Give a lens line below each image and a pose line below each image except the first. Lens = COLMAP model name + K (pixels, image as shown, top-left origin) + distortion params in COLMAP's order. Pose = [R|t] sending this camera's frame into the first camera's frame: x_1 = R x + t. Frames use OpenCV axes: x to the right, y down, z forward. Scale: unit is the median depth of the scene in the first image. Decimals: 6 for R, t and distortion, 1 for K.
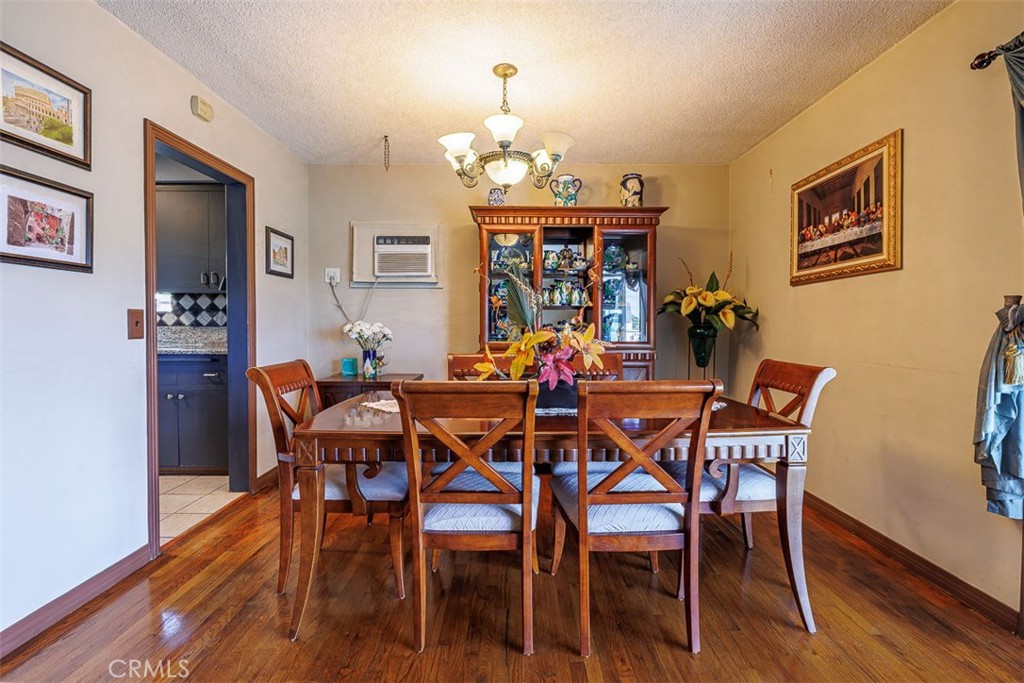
lens RADIAL K [[464.3, 0, 512.5], [0, 464.3, 335.9], [0, 0, 1]] dist [-0.002944, 0.000679]
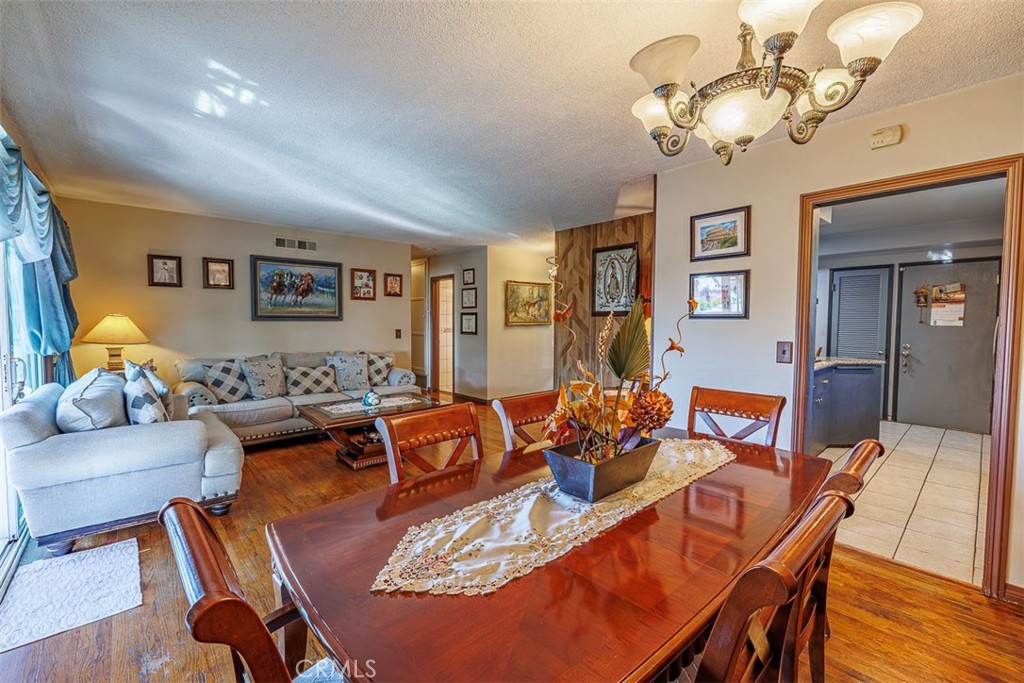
lens RADIAL K [[426.1, 0, 511.7], [0, 426.1, 344.0], [0, 0, 1]] dist [-0.005376, 0.000998]
pose [[-0.742902, 0.032997, -0.668586, 0.537255], [-0.023910, 0.996839, 0.075766, -0.110276], [0.668973, 0.072273, -0.739765, 1.200391]]
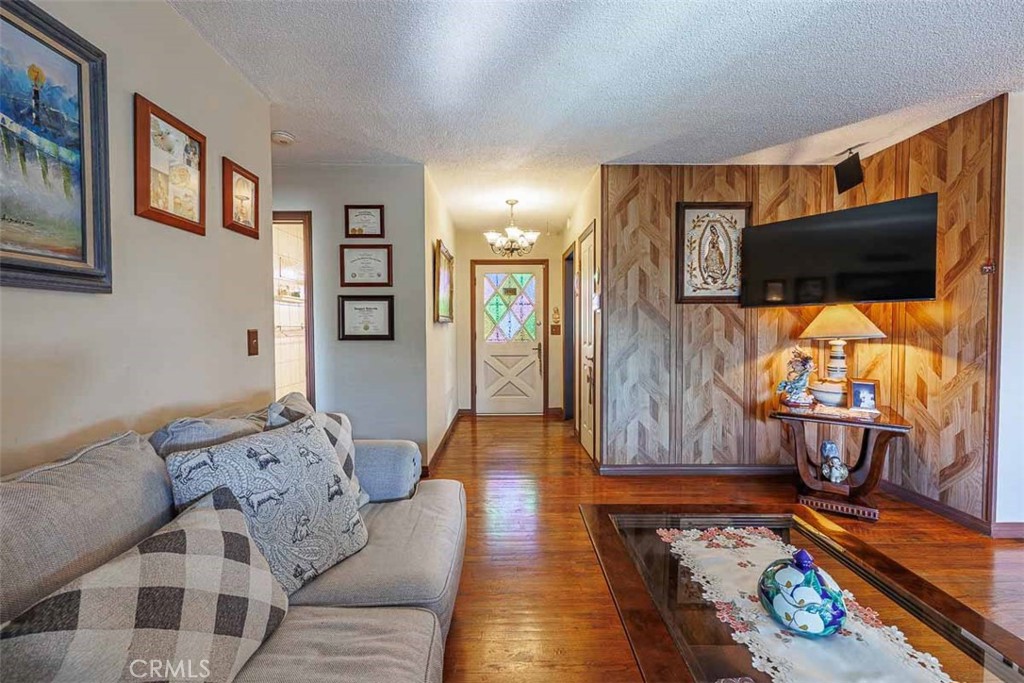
lens RADIAL K [[426.1, 0, 507.6], [0, 426.1, 340.9], [0, 0, 1]] dist [-0.005376, 0.000998]
pose [[0.009563, 0.029392, -0.999522, 0.237915], [-0.024075, 0.999285, 0.029155, -0.003754], [0.999664, 0.023785, 0.010264, -0.618226]]
